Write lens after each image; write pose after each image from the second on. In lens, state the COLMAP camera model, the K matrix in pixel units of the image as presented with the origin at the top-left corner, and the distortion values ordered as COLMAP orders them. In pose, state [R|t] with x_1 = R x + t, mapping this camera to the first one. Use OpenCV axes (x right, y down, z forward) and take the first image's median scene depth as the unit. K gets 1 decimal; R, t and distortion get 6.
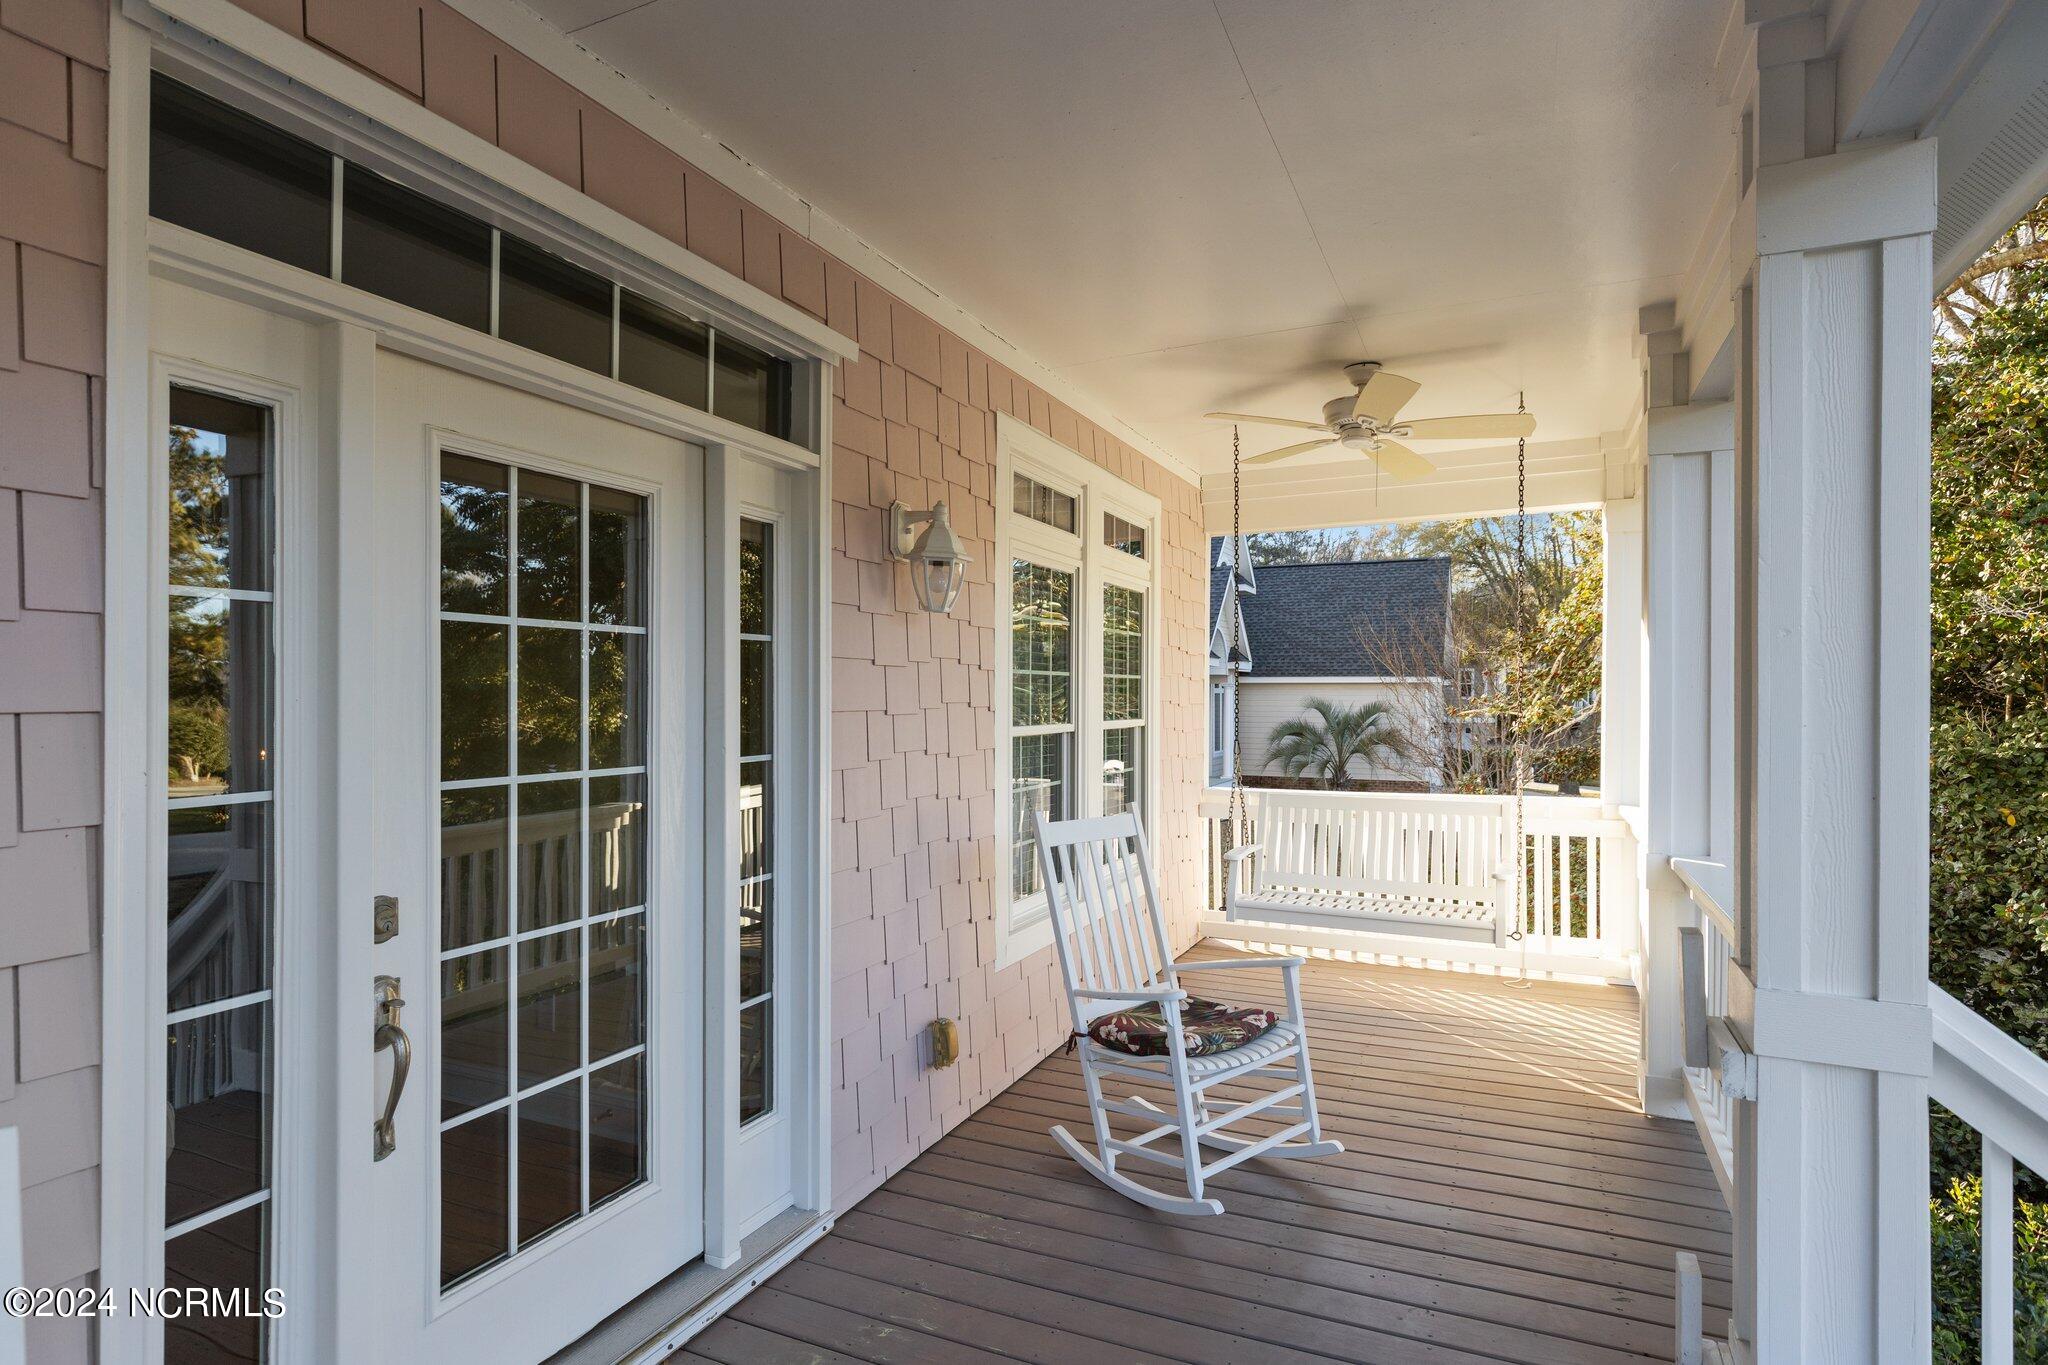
lens RADIAL K [[1141.4, 0, 1021.6], [0, 1141.4, 733.7], [0, 0, 1]] dist [-0.001422, -0.000107]
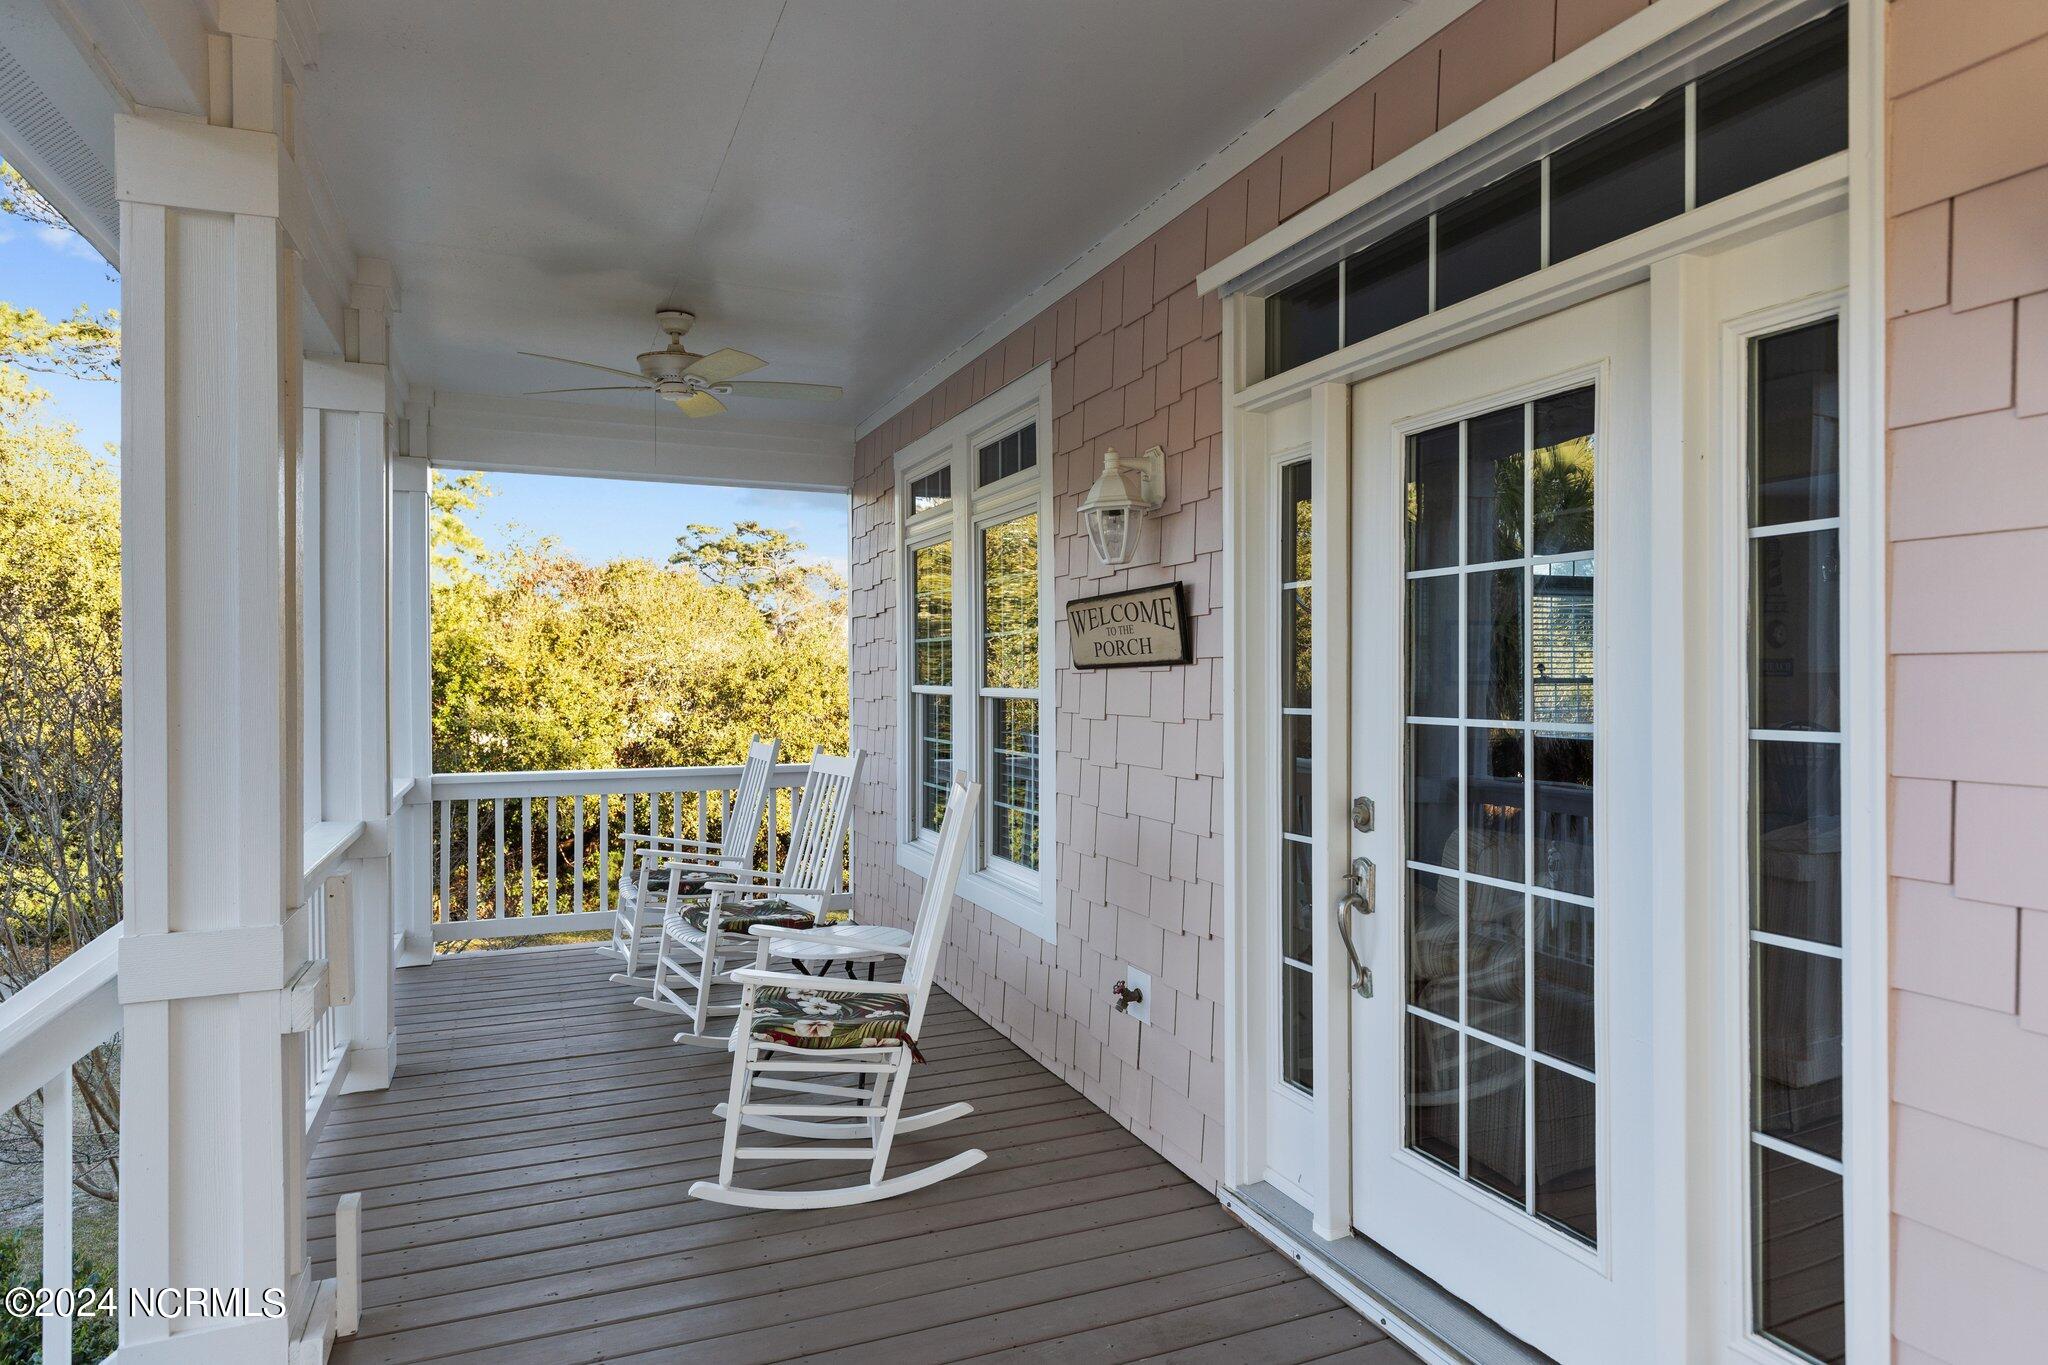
lens RADIAL K [[1233.6, 0, 1023.7], [0, 1233.6, 644.3], [0, 0, 1]] dist [0.001458, -0.000009]
pose [[-0.696268, 0.003936, -0.717771, 0.636158], [0.004206, 0.999990, 0.001403, -0.034187], [0.717769, -0.002042, -0.696278, 1.485889]]
